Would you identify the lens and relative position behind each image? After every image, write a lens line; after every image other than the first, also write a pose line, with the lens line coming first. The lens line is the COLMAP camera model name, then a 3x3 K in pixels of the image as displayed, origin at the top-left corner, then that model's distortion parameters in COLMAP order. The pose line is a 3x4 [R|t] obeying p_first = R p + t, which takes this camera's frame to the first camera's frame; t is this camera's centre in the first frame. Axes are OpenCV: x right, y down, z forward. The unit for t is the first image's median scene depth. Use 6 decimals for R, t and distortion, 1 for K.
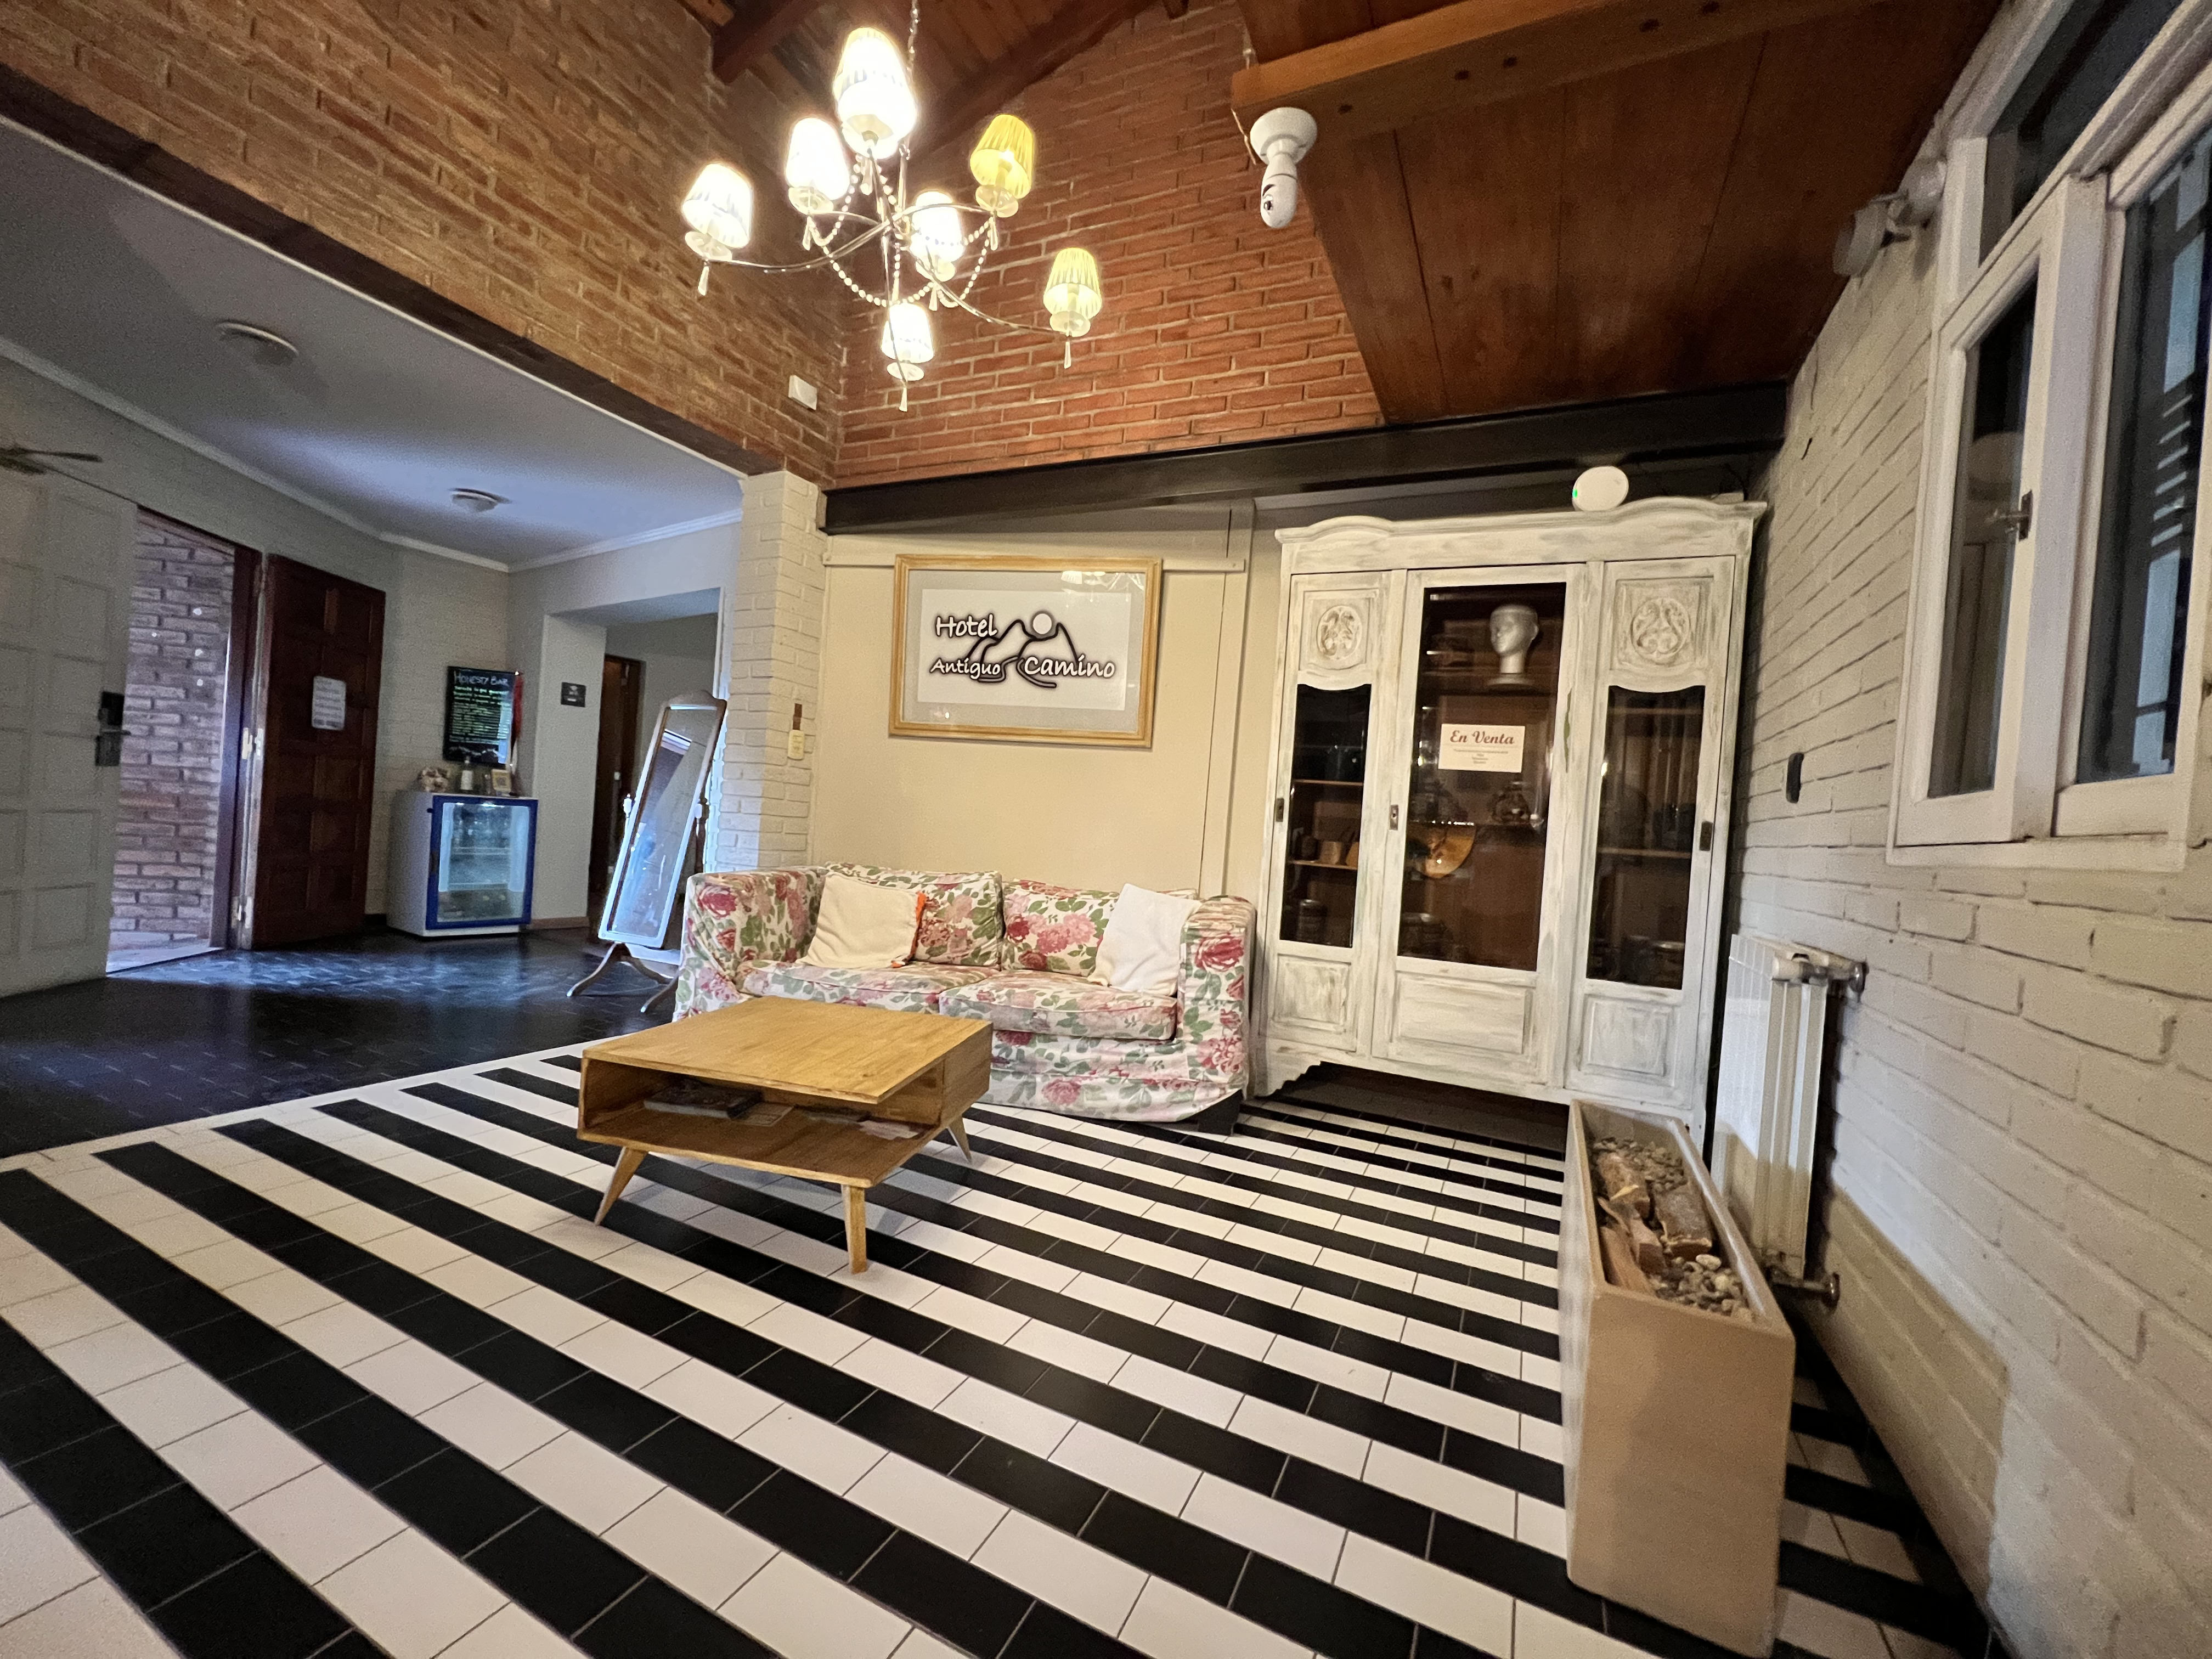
lens RADIAL K [[883.6, 0, 1104.5], [0, 883.6, 833.3], [0, 0, 1]] dist [-0.001558, 0.000076]
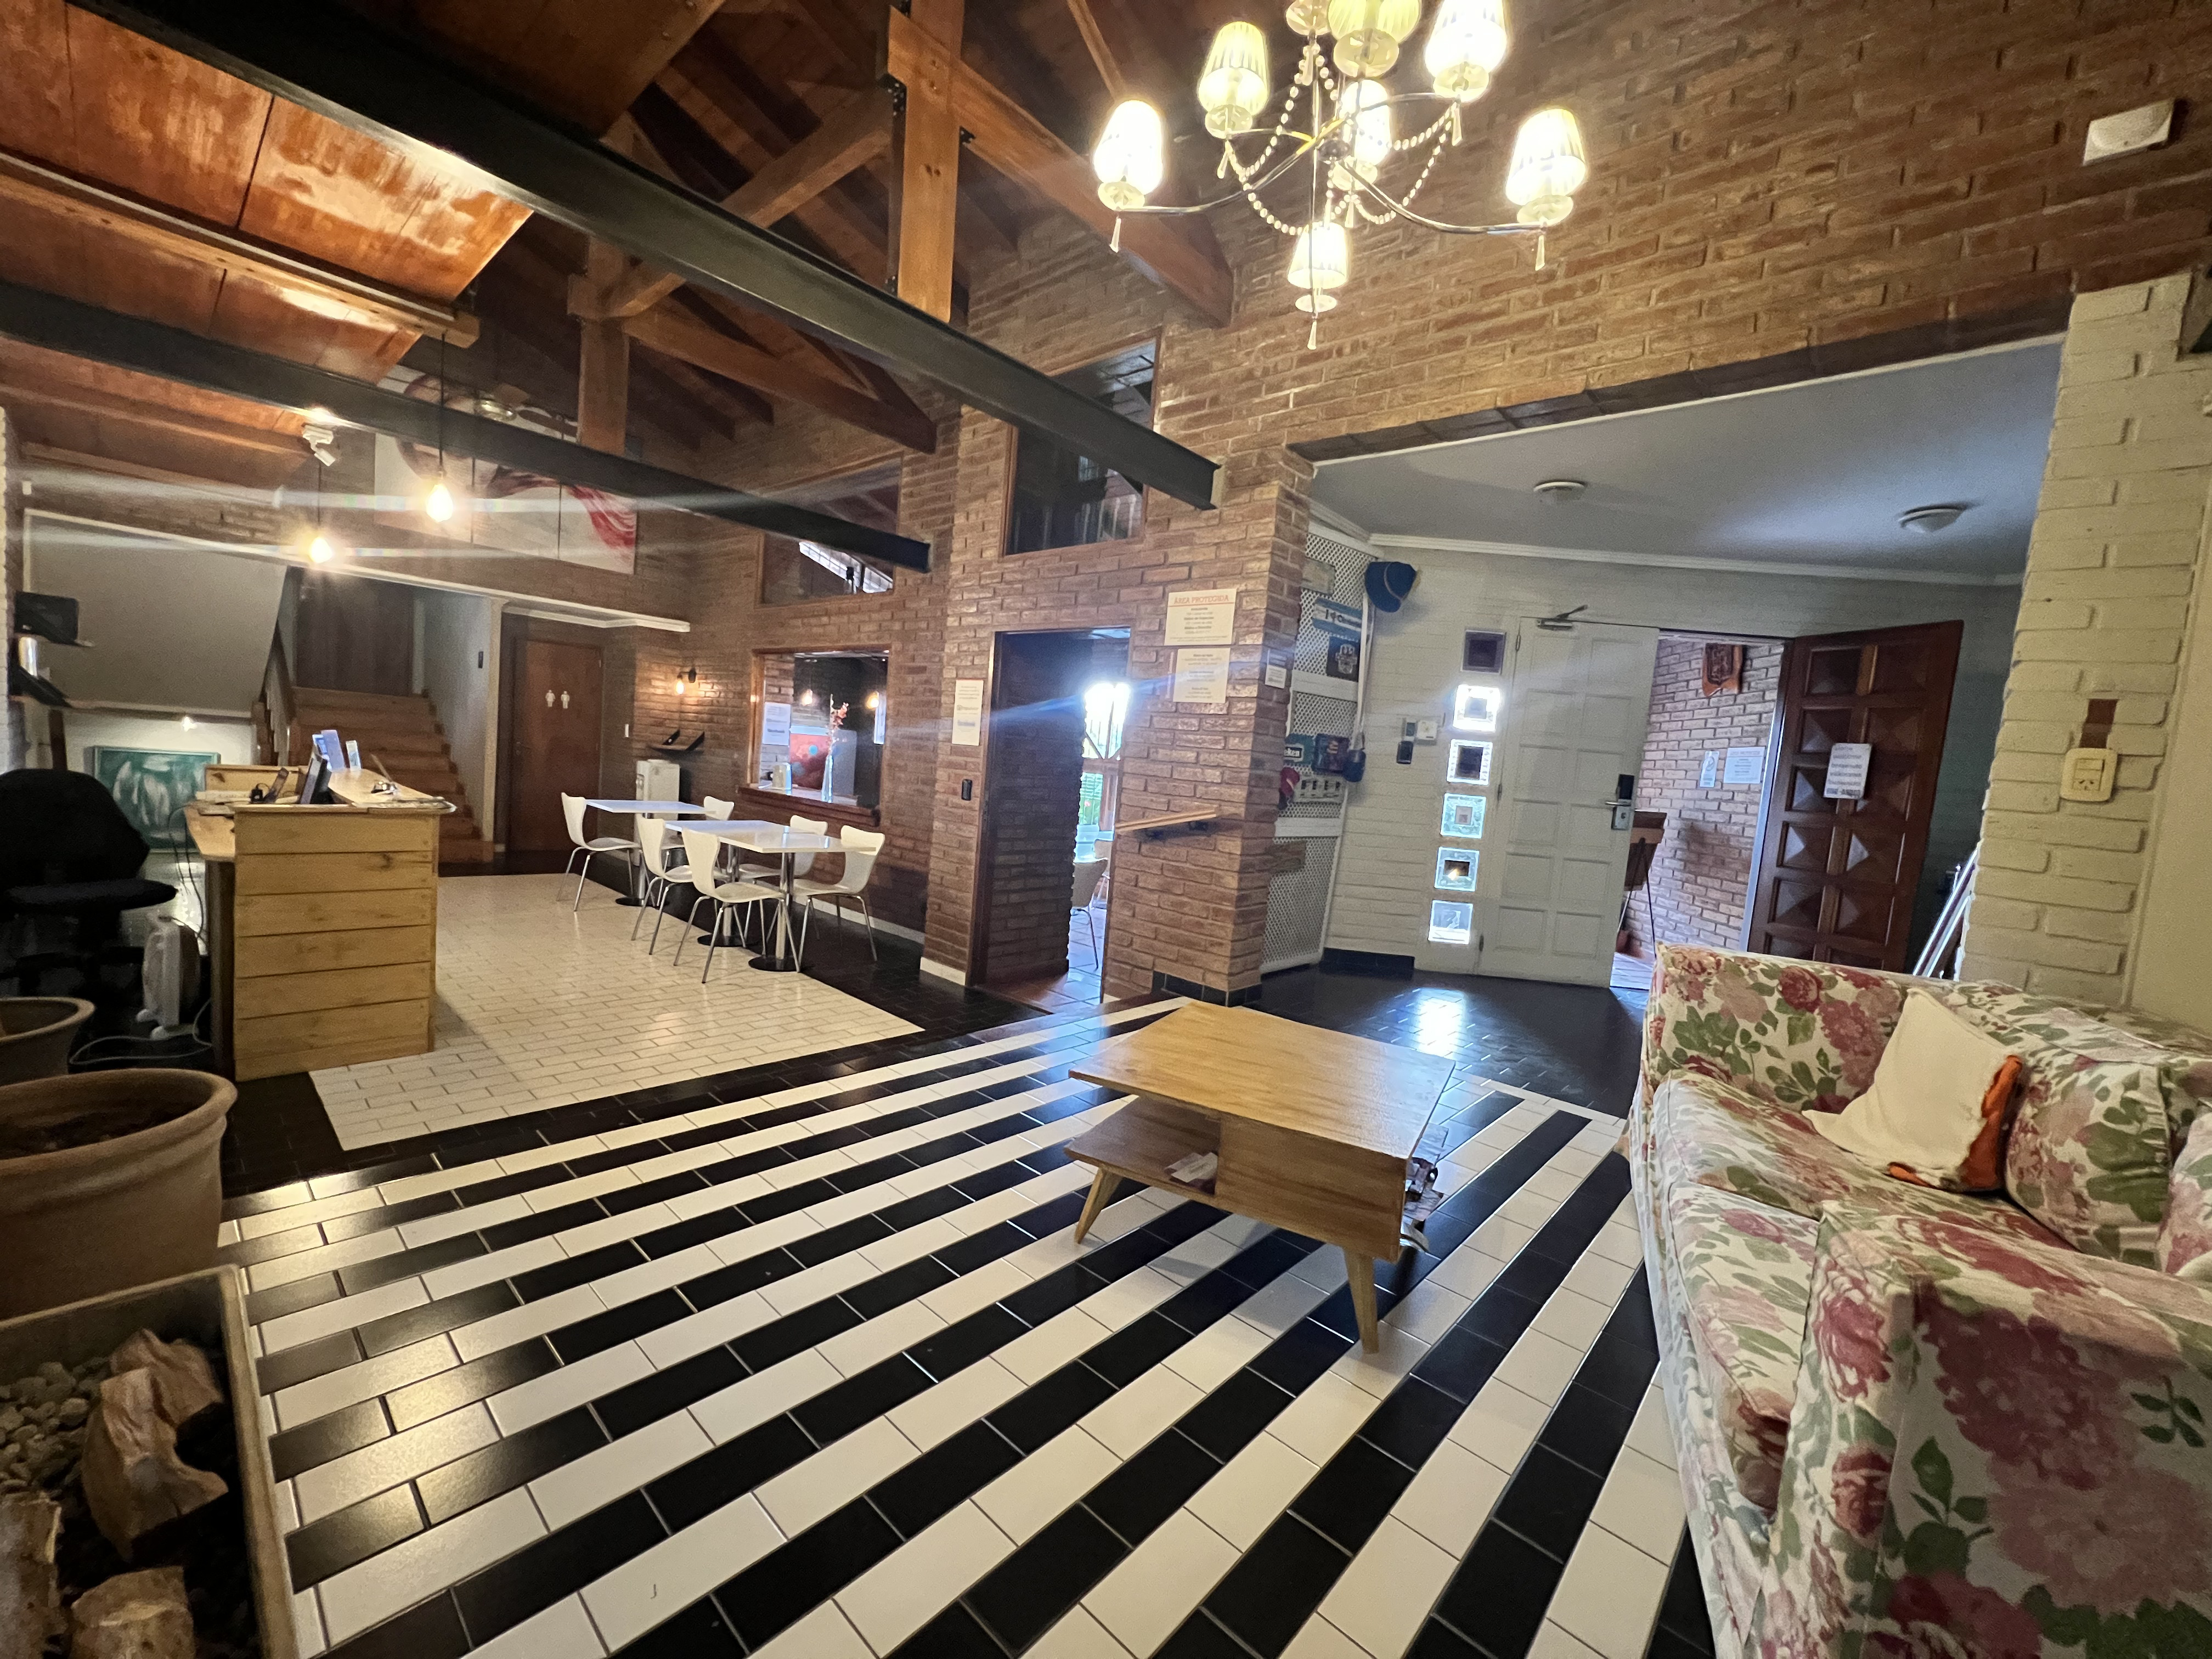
lens RADIAL K [[886.4, 0, 1106.1], [0, 886.4, 832.9], [0, 0, 1]] dist [-0.004685, 0.001032]
pose [[-0.265765, -0.015974, -0.963906, 0.434344], [-0.118013, 0.992882, 0.016084, -0.003564], [0.956787, 0.118028, -0.265758, 0.740632]]
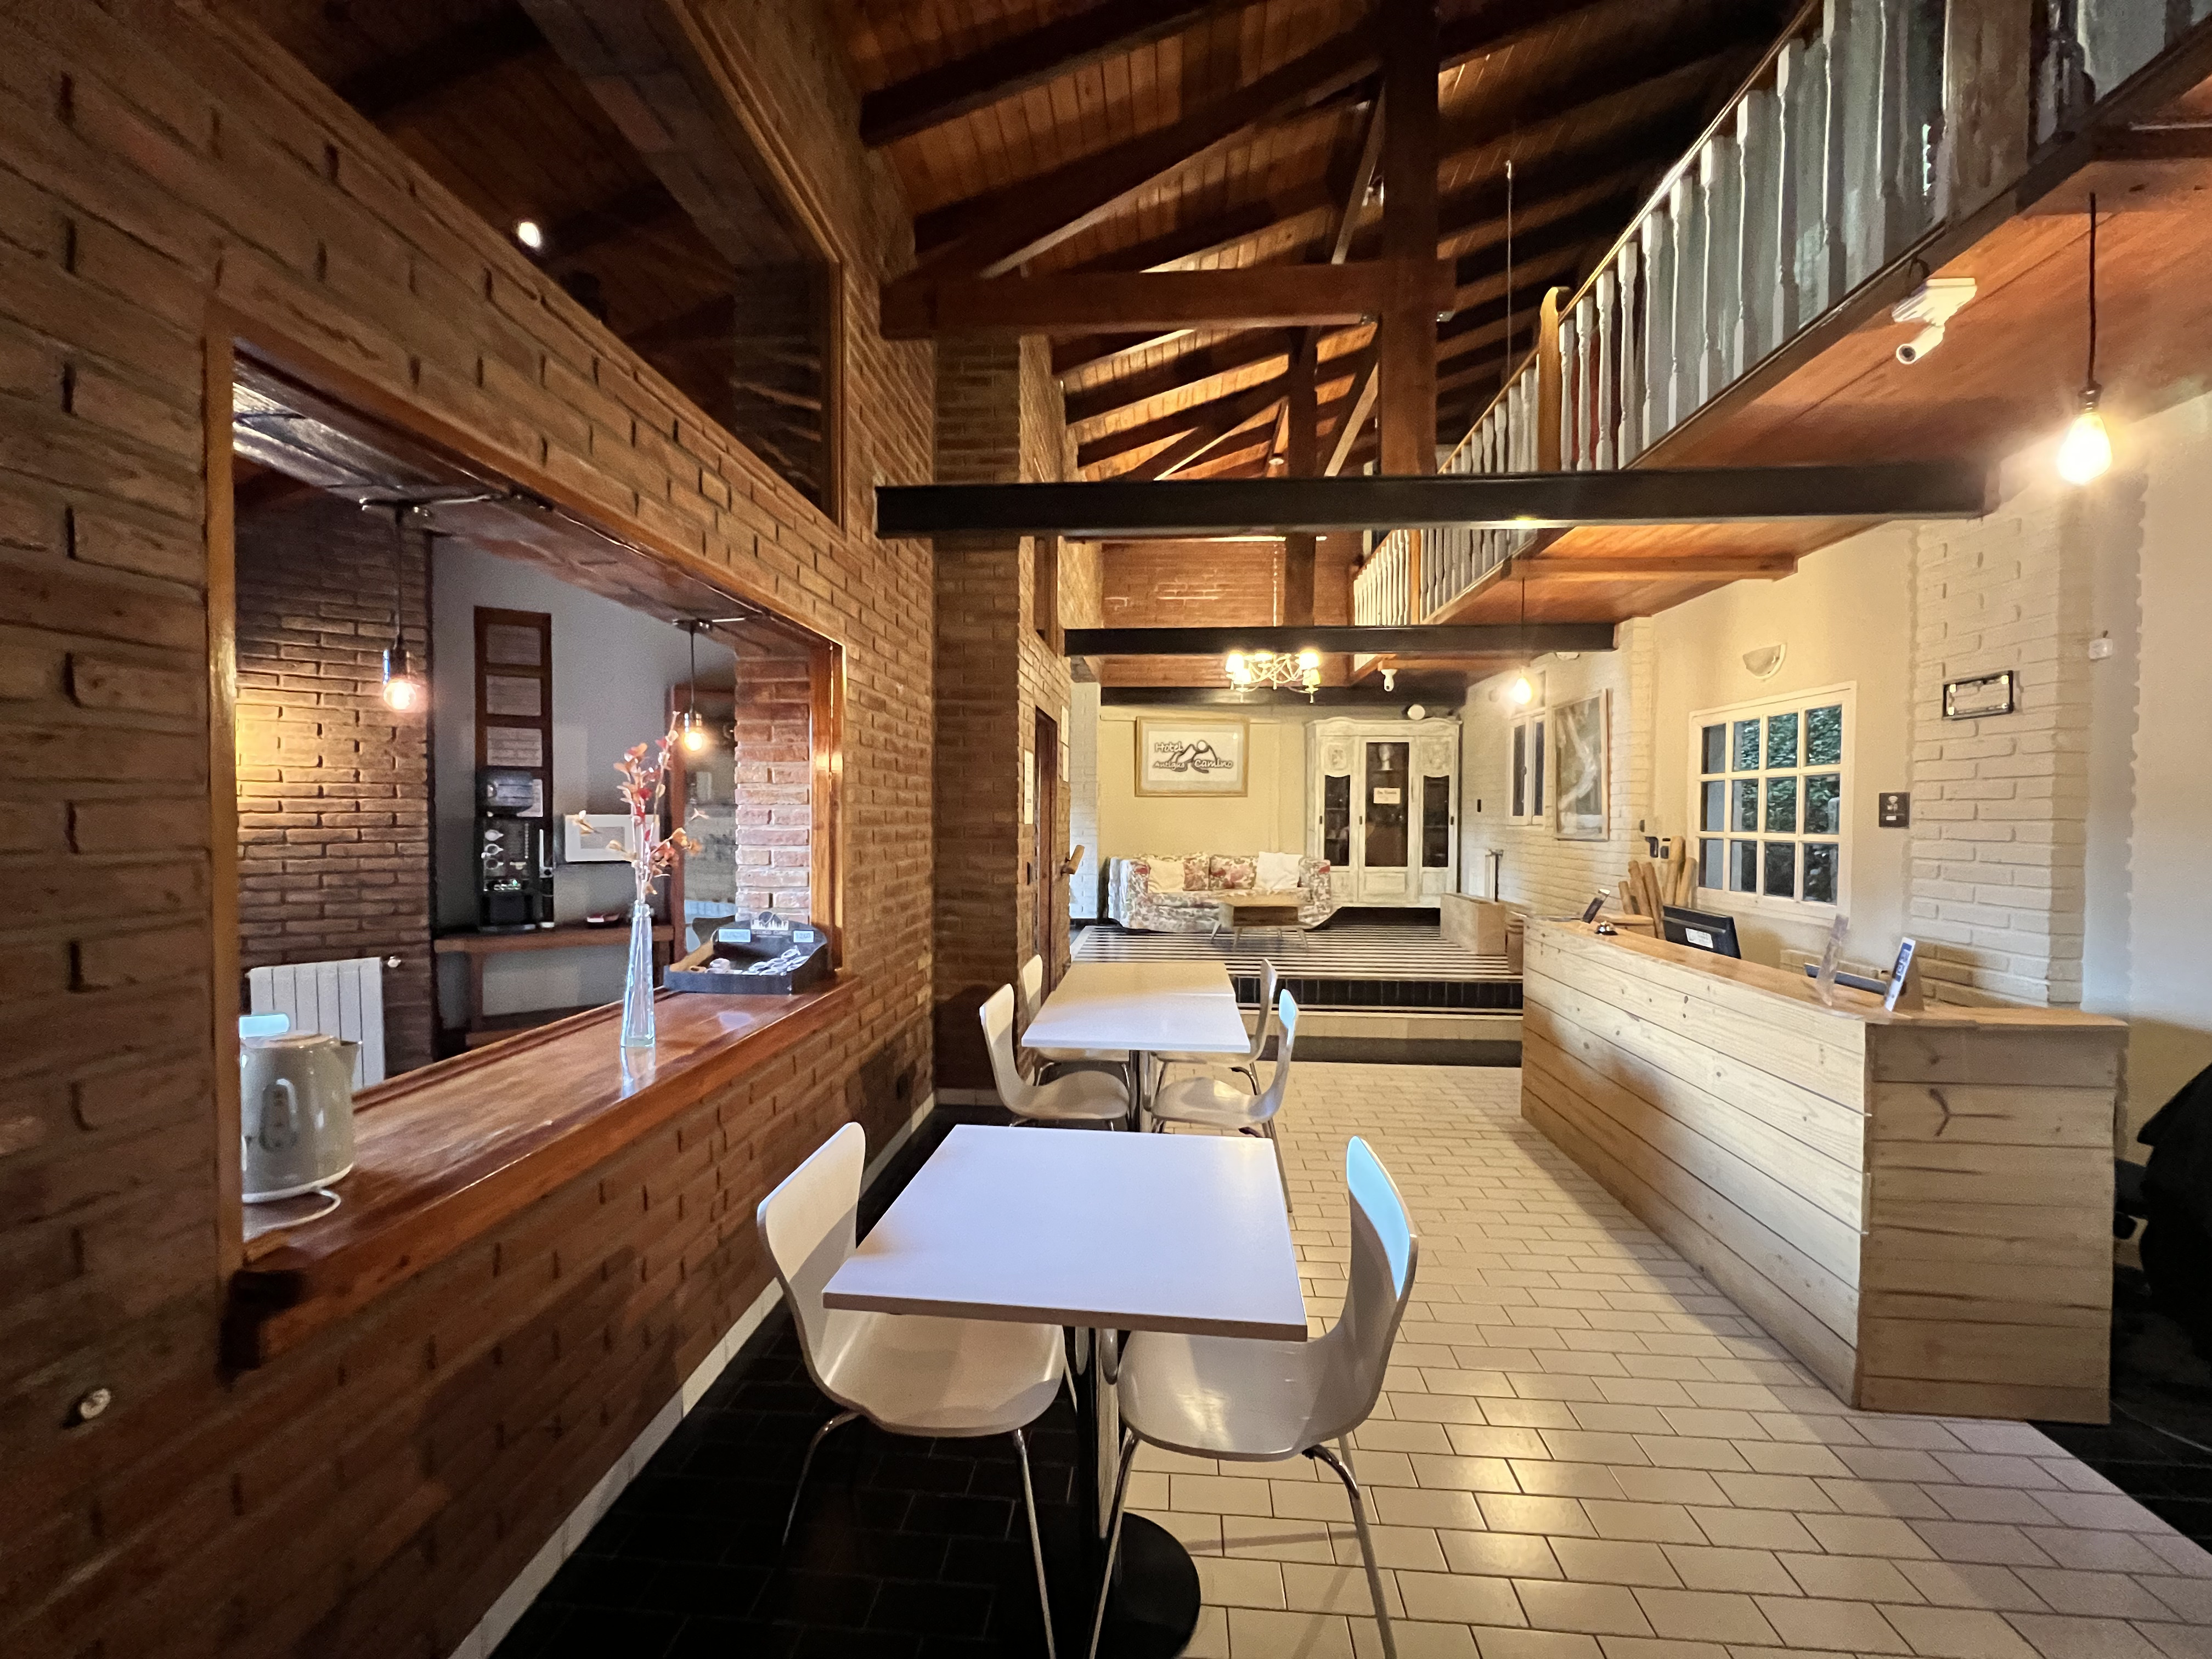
lens RADIAL K [[883.6, 0, 1103.2], [0, 883.6, 827.2], [0, 0, 1]] dist [-0.001558, 0.000076]
pose [[0.928085, -0.075959, 0.364538, -1.494170], [0.069525, 0.997106, 0.030763, -0.139863], [-0.365819, -0.003206, 0.930680, -1.377919]]
